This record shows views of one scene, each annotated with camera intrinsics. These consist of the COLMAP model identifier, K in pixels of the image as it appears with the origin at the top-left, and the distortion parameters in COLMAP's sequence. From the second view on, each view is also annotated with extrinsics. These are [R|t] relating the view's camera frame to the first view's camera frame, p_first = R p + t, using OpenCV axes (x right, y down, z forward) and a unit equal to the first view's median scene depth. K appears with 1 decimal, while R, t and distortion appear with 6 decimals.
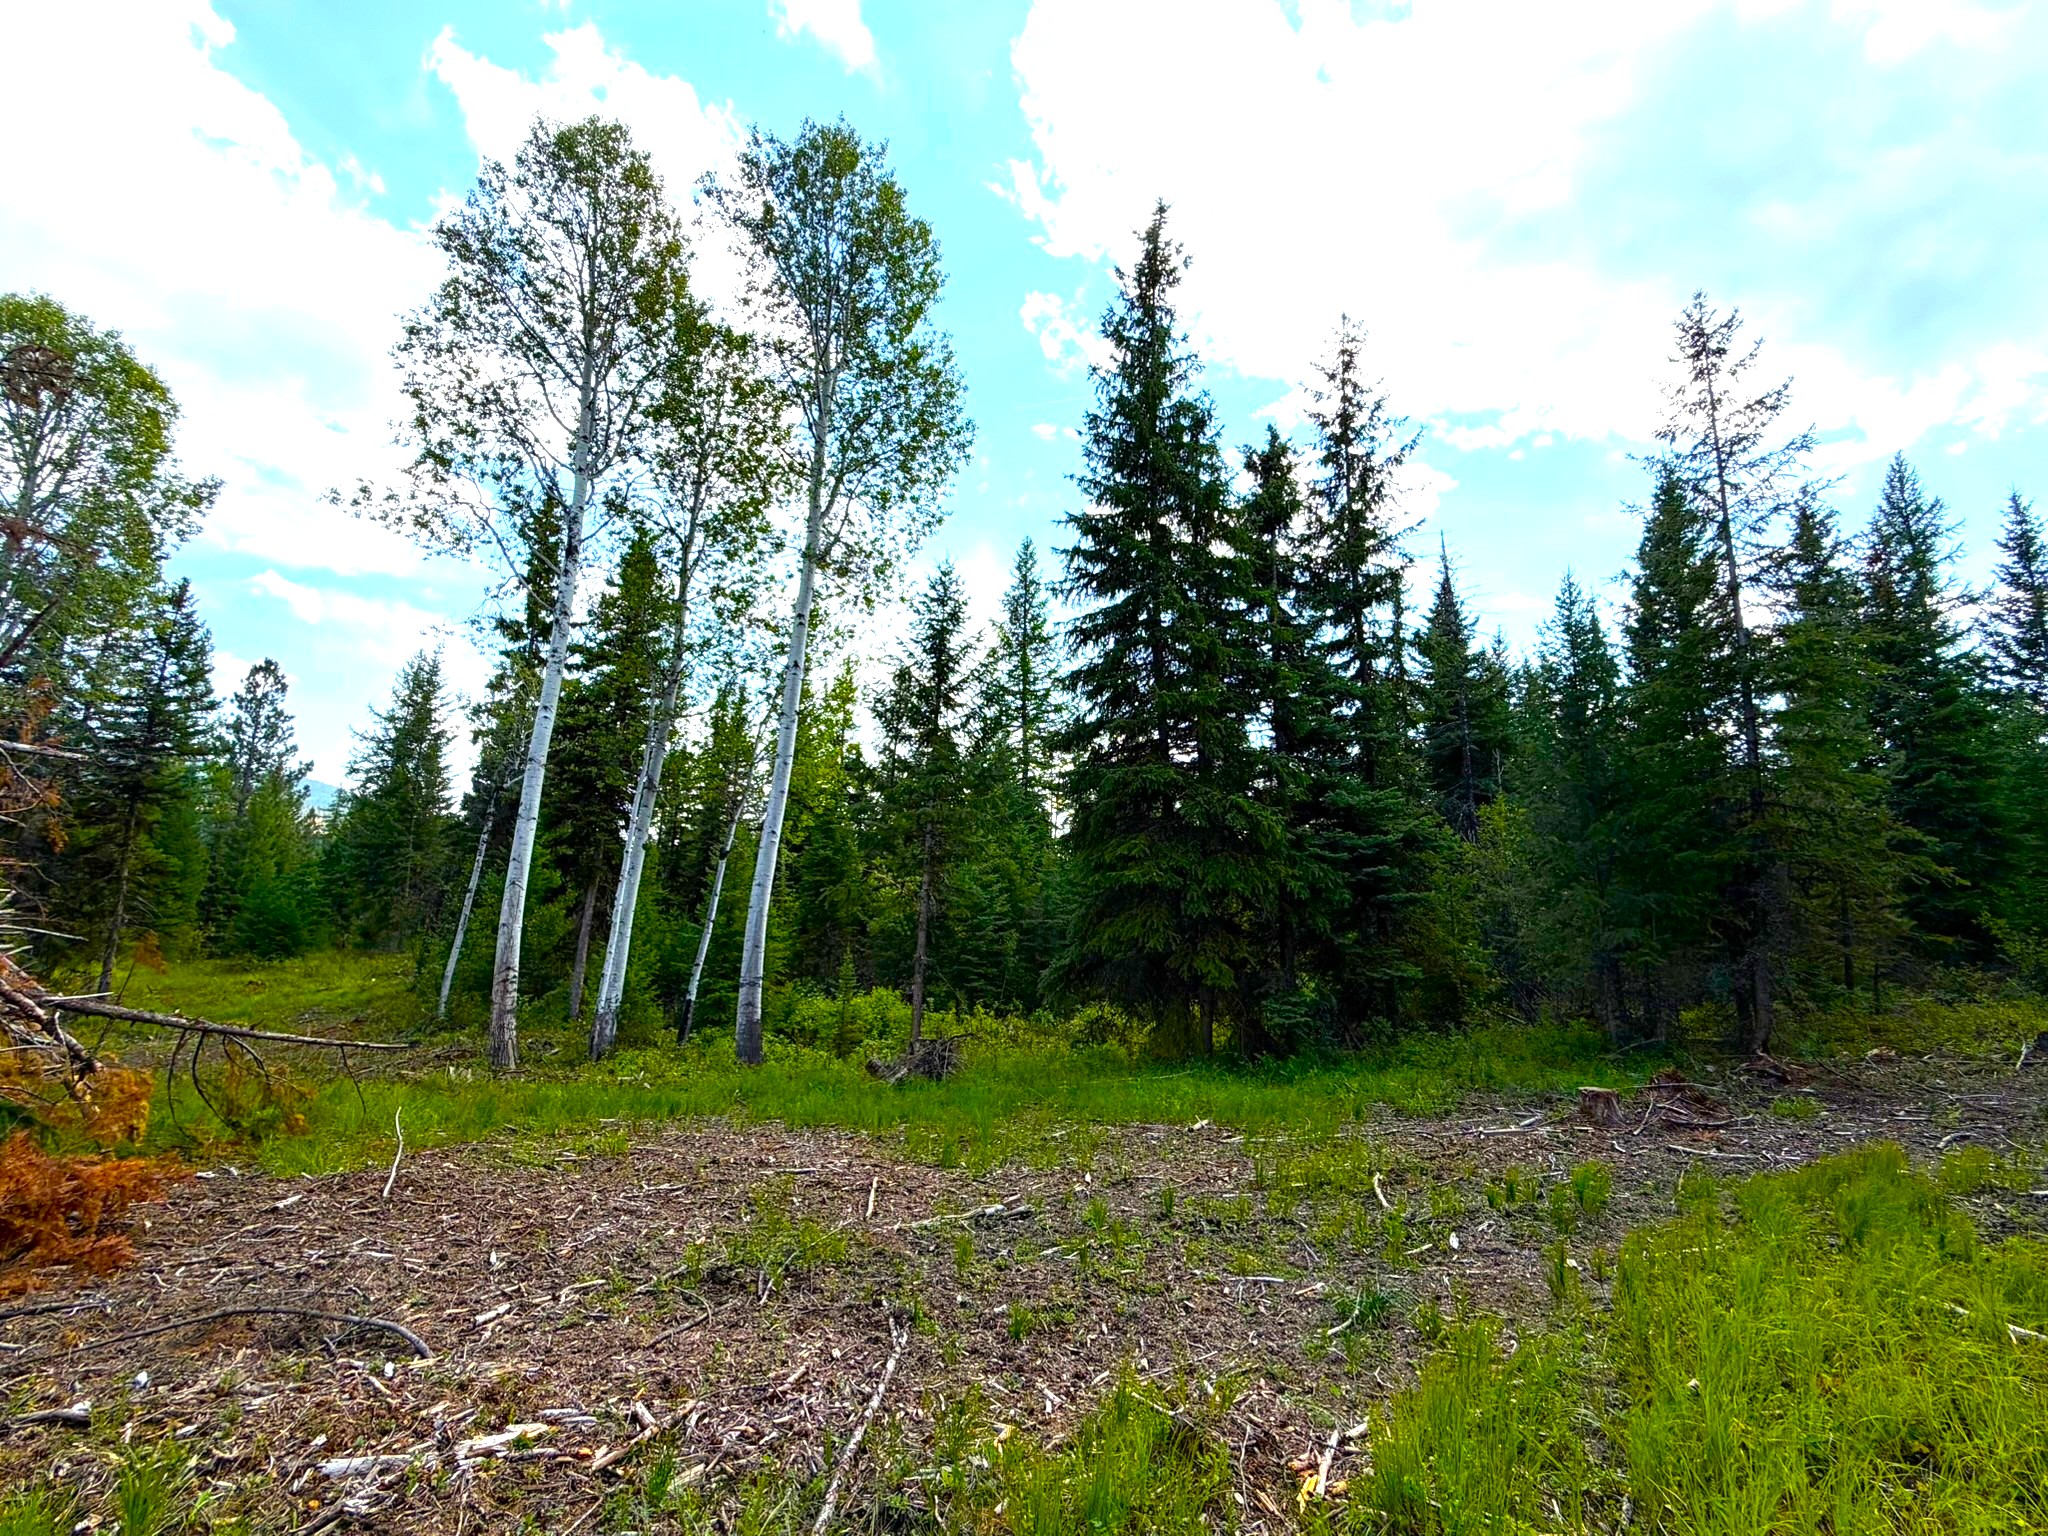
lens RADIAL K [[904.5, 0, 1024.0], [0, 904.5, 768.0], [0, 0, 1]] dist [-0.001218, -0.000089]
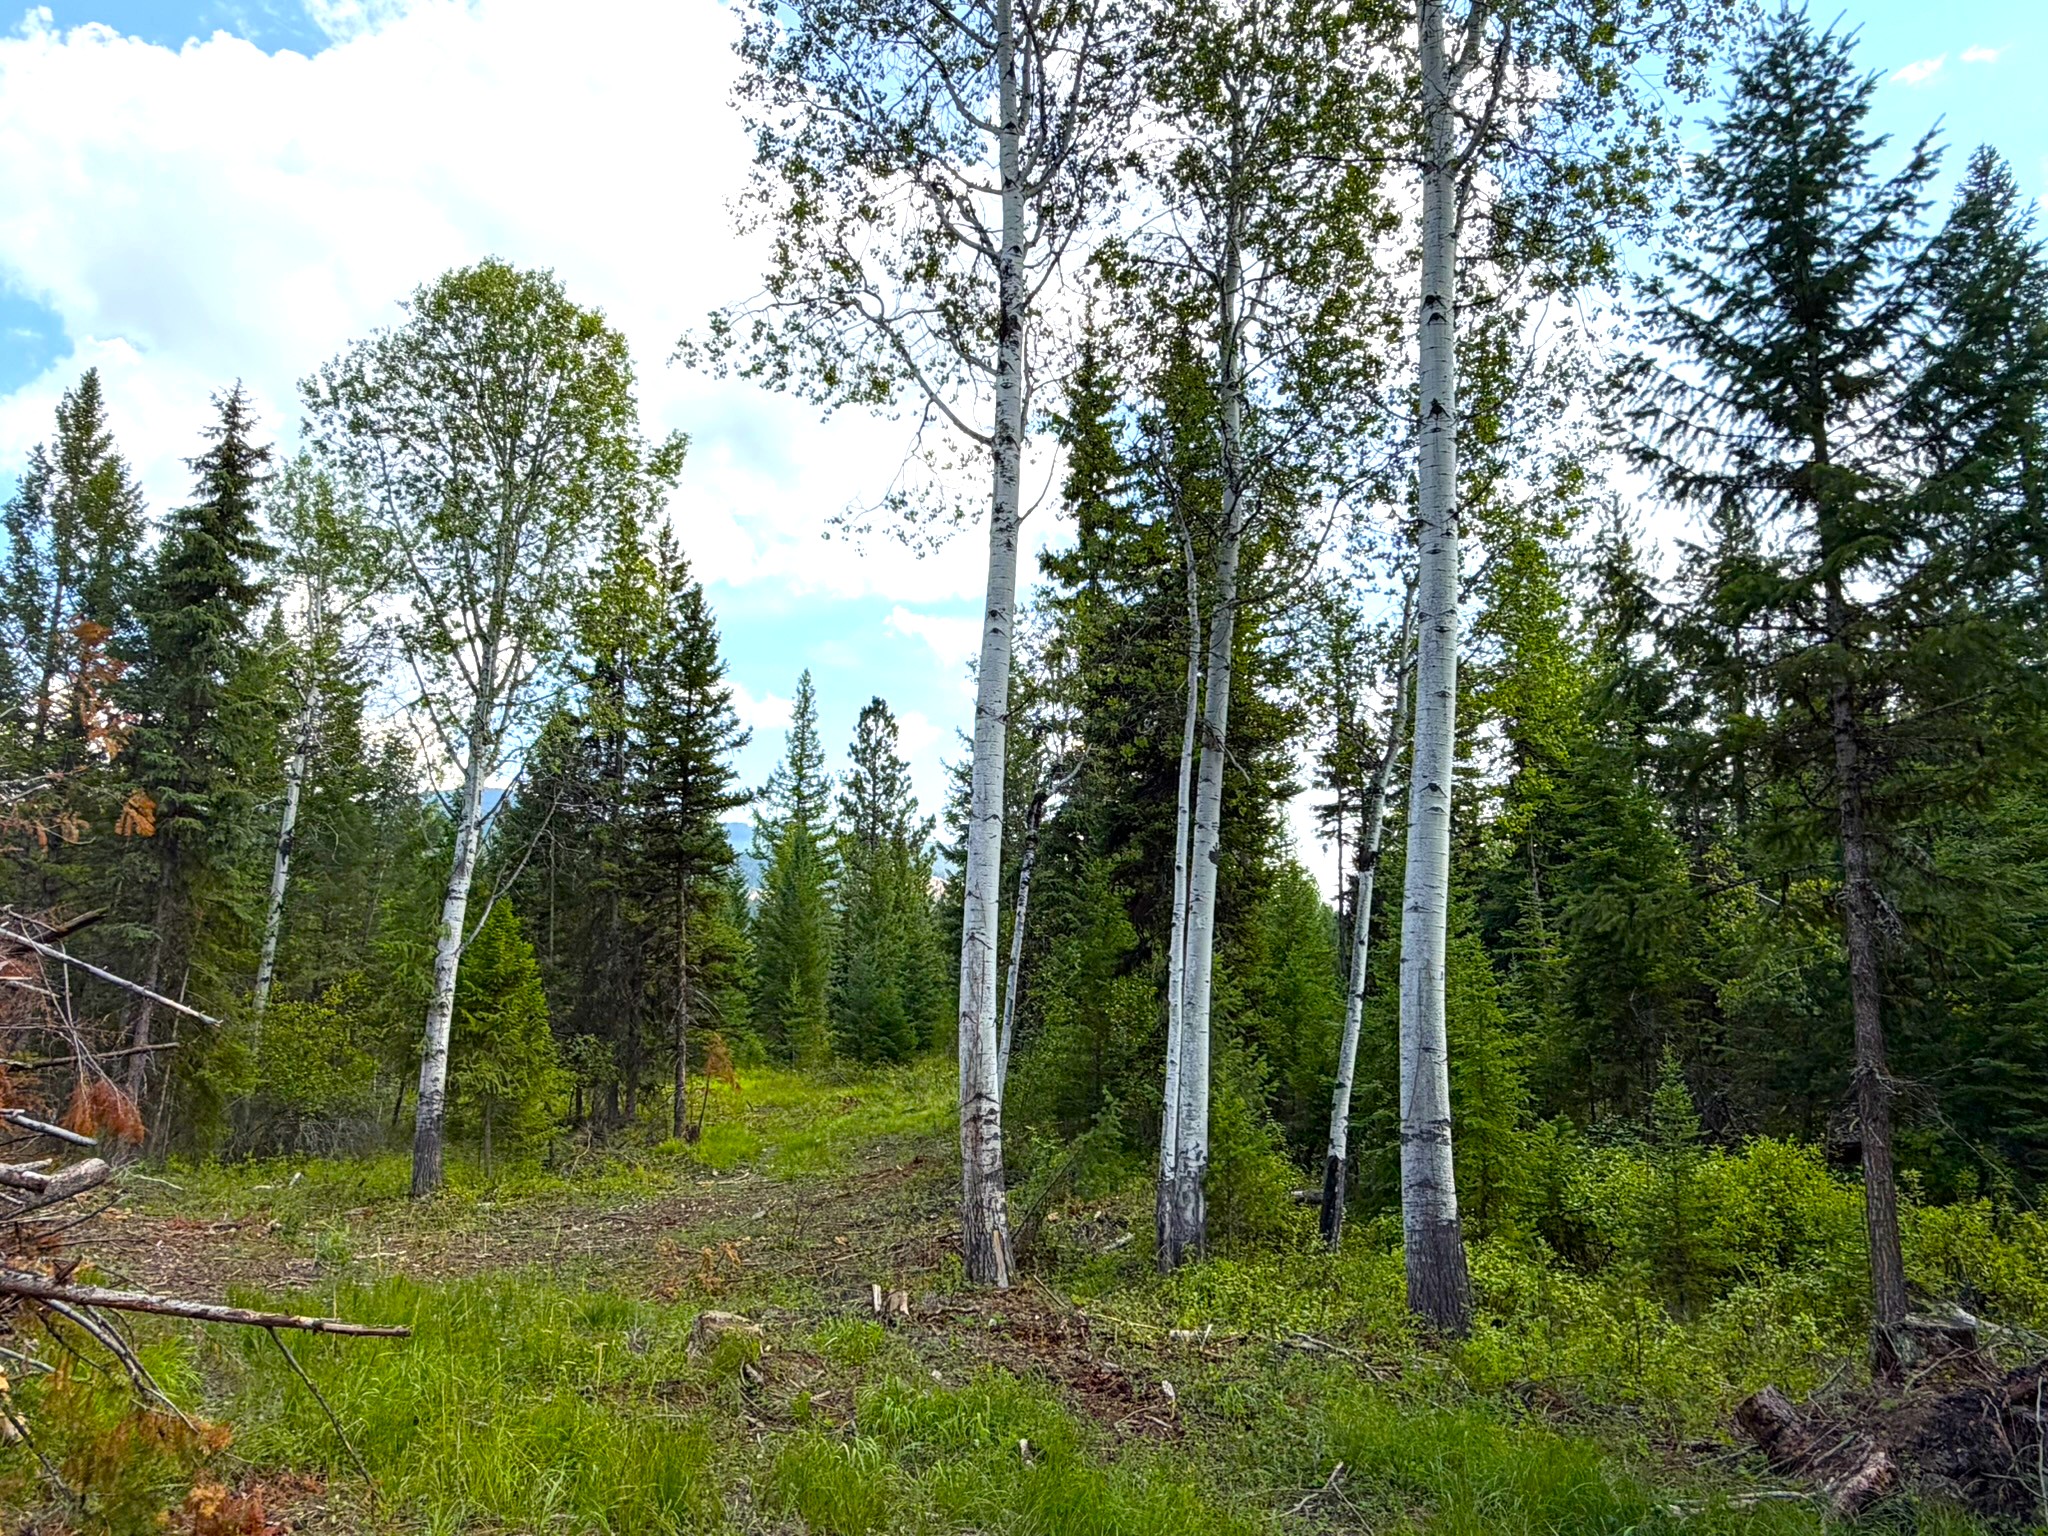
lens RADIAL K [[1375.9, 0, 1024.0], [0, 1375.9, 768.0], [0, 0, 1]] dist [0.001679, 0.000269]
pose [[0.800939, -0.130702, -0.584306, -0.026426], [0.131223, 0.990476, -0.041683, 0.037032], [0.584189, -0.043289, 0.810462, 0.200741]]
